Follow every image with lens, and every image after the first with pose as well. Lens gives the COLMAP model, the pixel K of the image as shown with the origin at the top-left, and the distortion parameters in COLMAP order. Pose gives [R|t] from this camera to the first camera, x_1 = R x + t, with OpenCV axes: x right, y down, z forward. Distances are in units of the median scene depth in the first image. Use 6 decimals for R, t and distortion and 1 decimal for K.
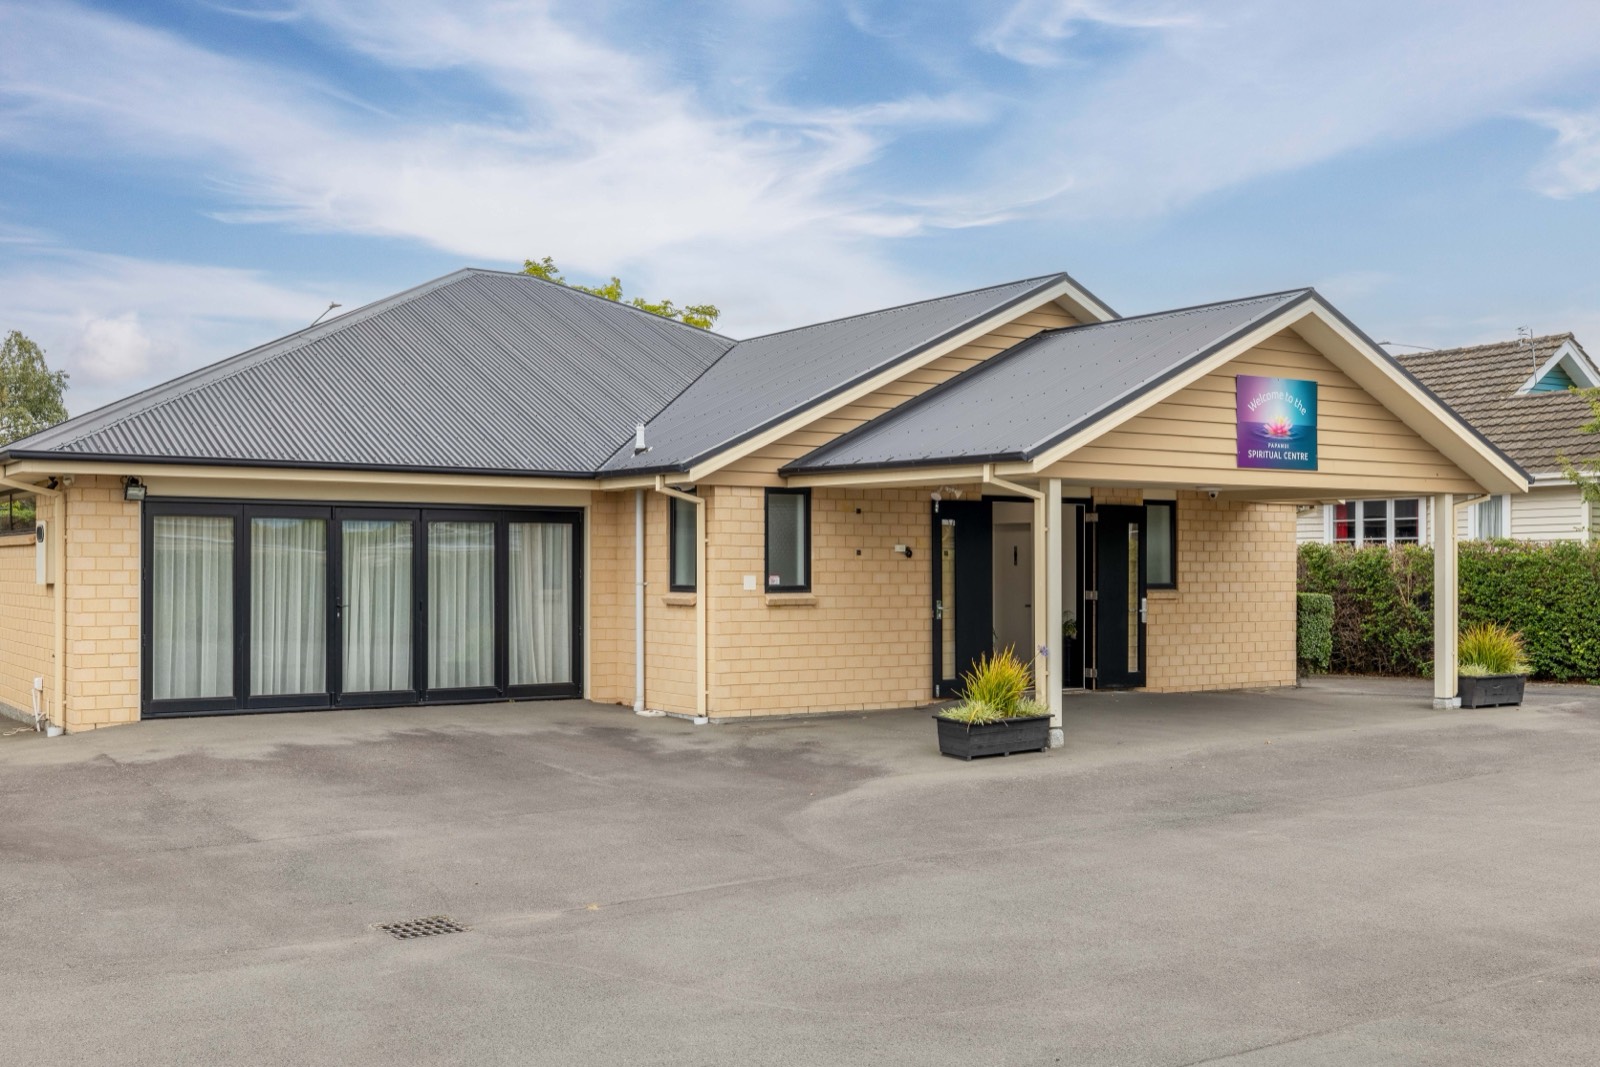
lens RADIAL K [[1617.4, 0, 683.9], [0, 1617.4, 594.2], [0, 0, 1]] dist [0.038782, 0.001155]
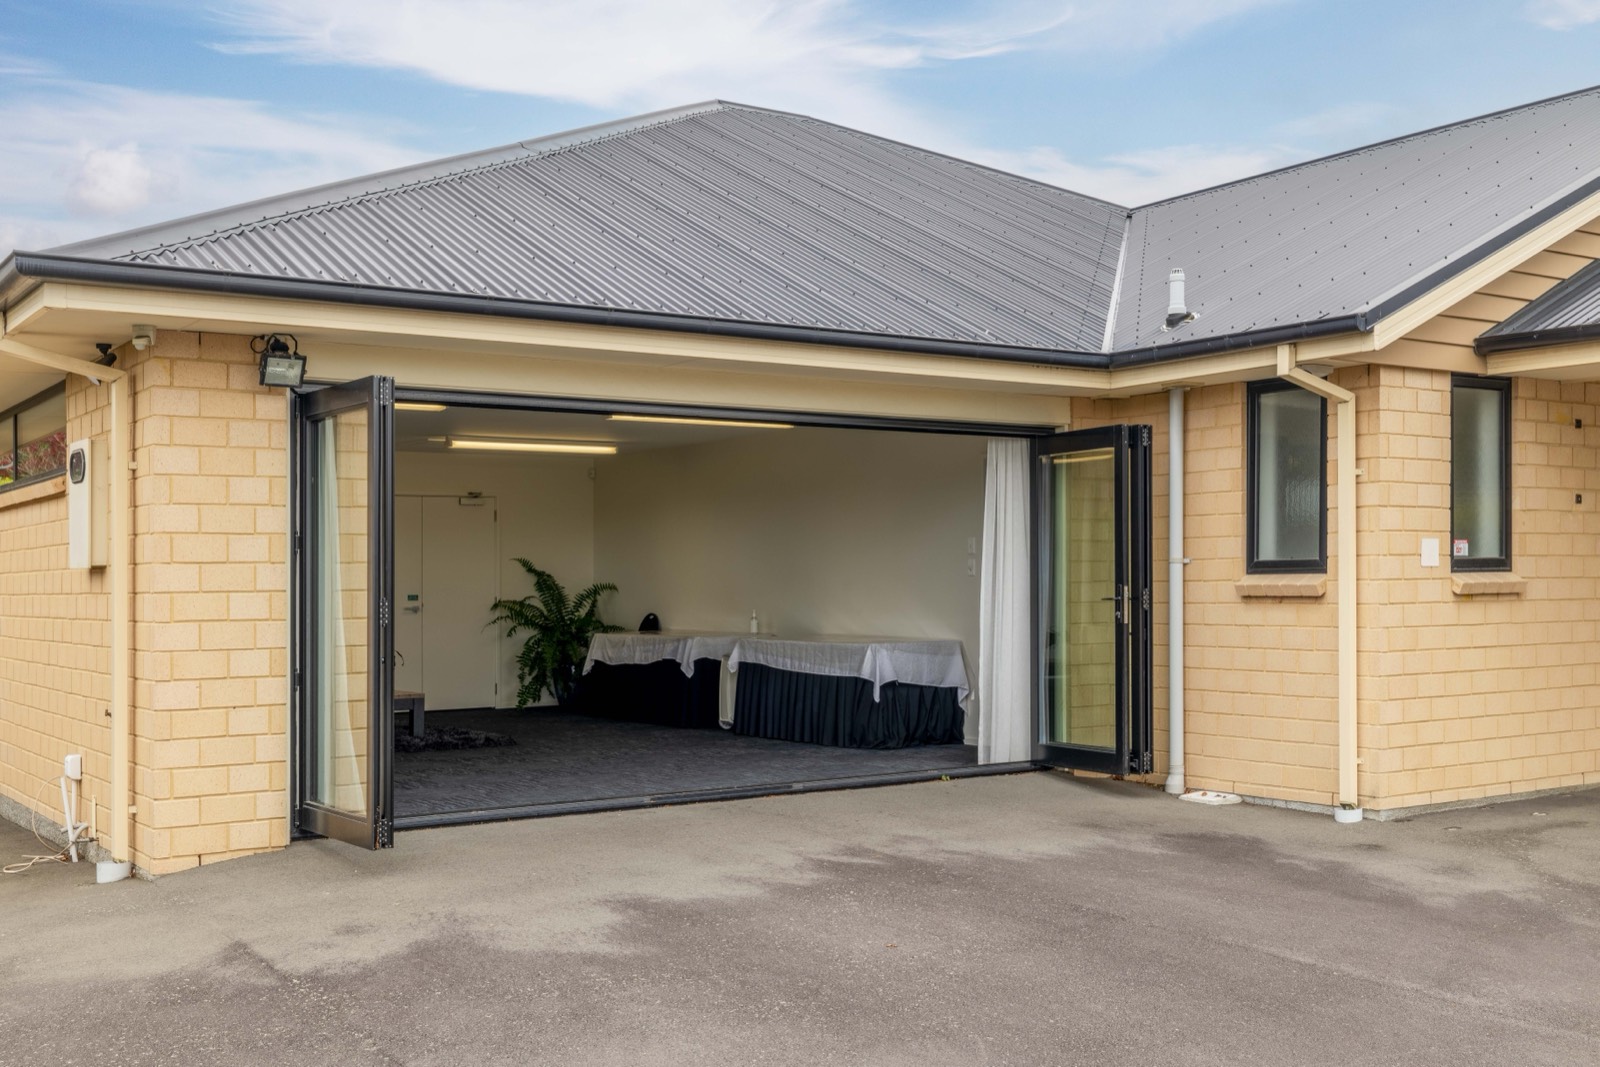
lens RADIAL K [[1697.0, 0, 800.8], [0, 1697.0, 580.8], [0, 0, 1]] dist [0.019868, 0.008403]
pose [[0.998973, -0.012478, 0.043568, -0.188886], [0.013378, 0.999702, -0.020421, 0.010844], [-0.043300, 0.020983, 0.998842, 0.449828]]
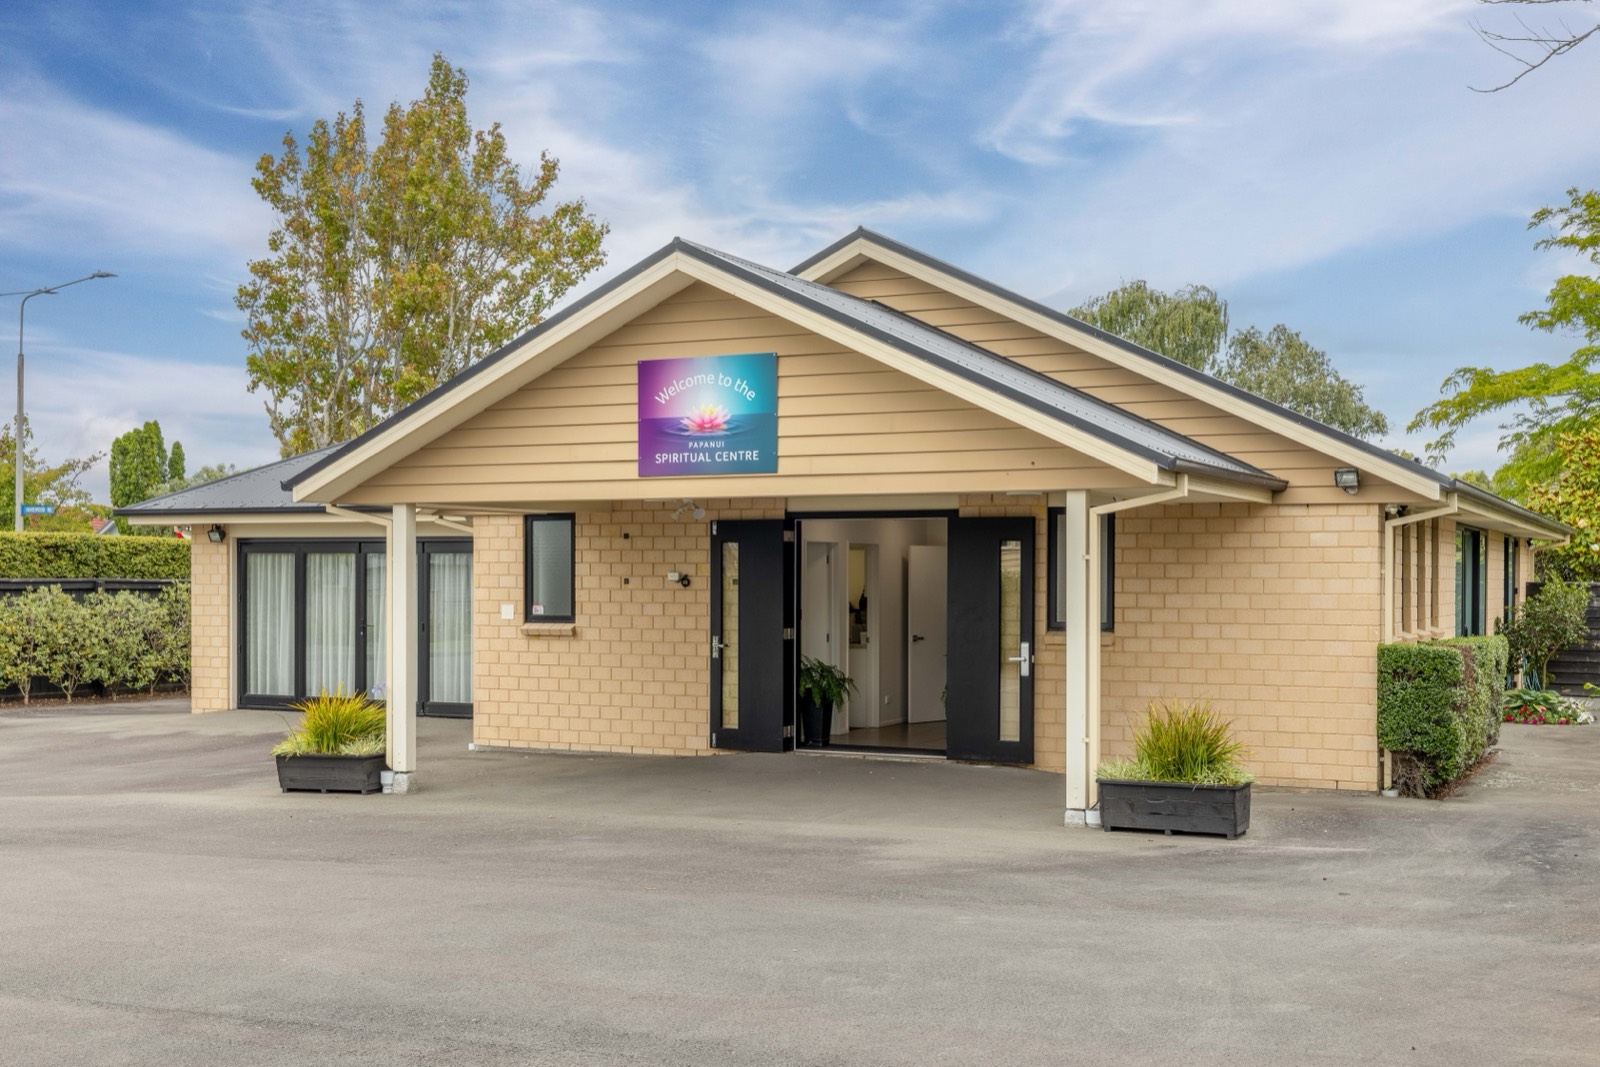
lens RADIAL K [[1759.5, 0, 801.5], [0, 1759.5, 589.7], [0, 0, 1]] dist [0.019932, -0.003872]
pose [[0.551815, 0.005405, -0.833949, 1.034870], [-0.016853, 0.999847, -0.004672, -0.018581], [0.833796, 0.016632, 0.551822, 0.552154]]
